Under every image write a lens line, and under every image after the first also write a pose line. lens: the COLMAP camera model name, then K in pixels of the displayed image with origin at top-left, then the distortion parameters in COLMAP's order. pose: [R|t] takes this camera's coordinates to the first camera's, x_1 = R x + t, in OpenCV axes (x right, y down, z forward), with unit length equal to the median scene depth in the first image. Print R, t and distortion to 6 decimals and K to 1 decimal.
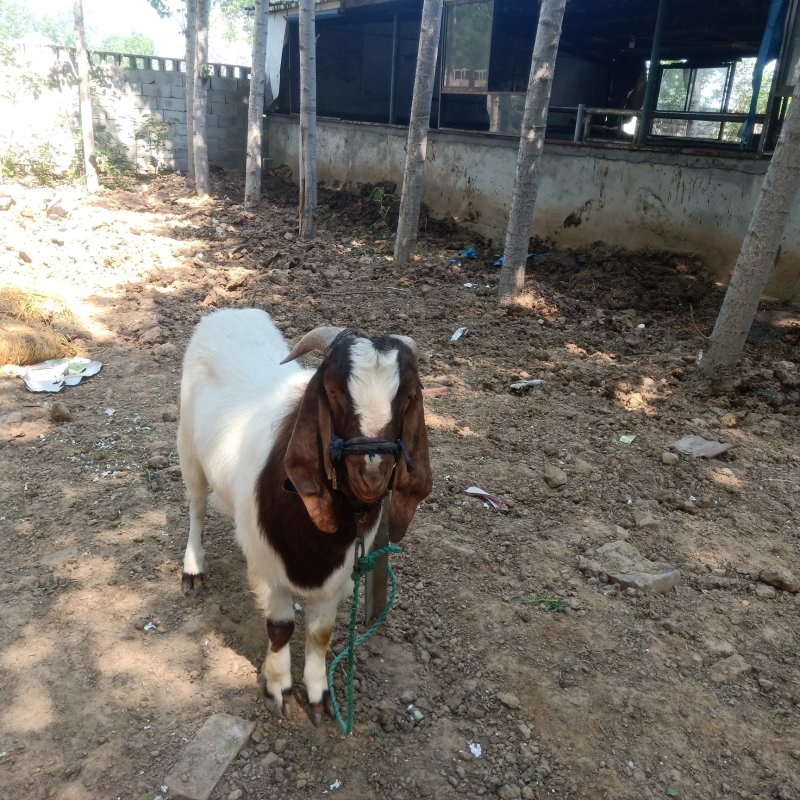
lens RADIAL K [[814.5, 0, 400.0], [0, 814.5, 400.0], [0, 0, 1]] dist [0.038757, 0.019747]
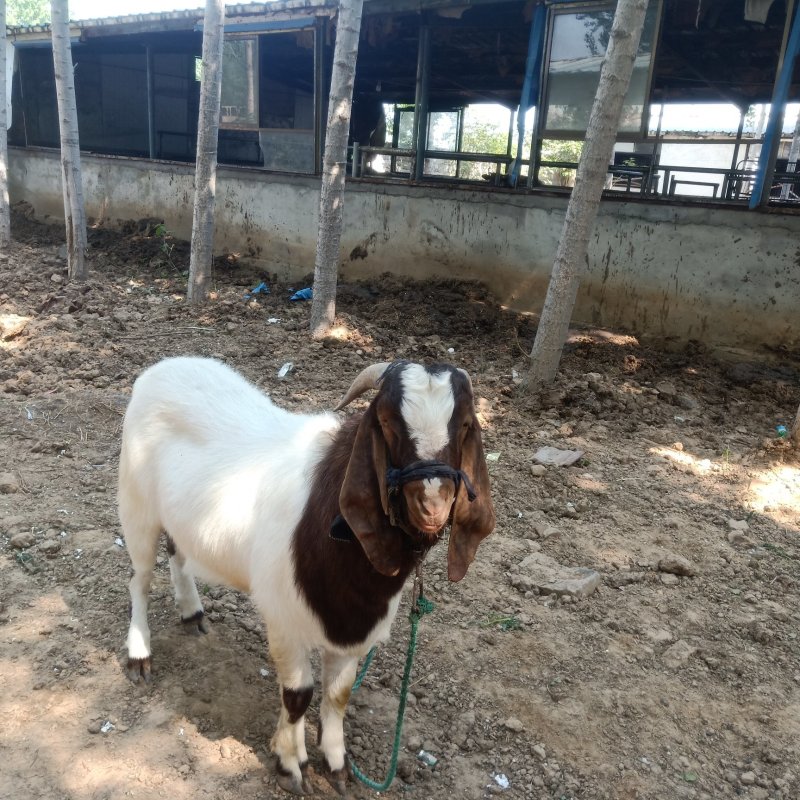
lens RADIAL K [[814.5, 0, 400.0], [0, 814.5, 400.0], [0, 0, 1]] dist [0.038757, 0.019747]
pose [[0.948531, -0.085042, 0.305052, -0.126701], [0.097227, 0.994949, -0.024948, -0.008733], [-0.301389, 0.053323, 0.952009, 0.028295]]
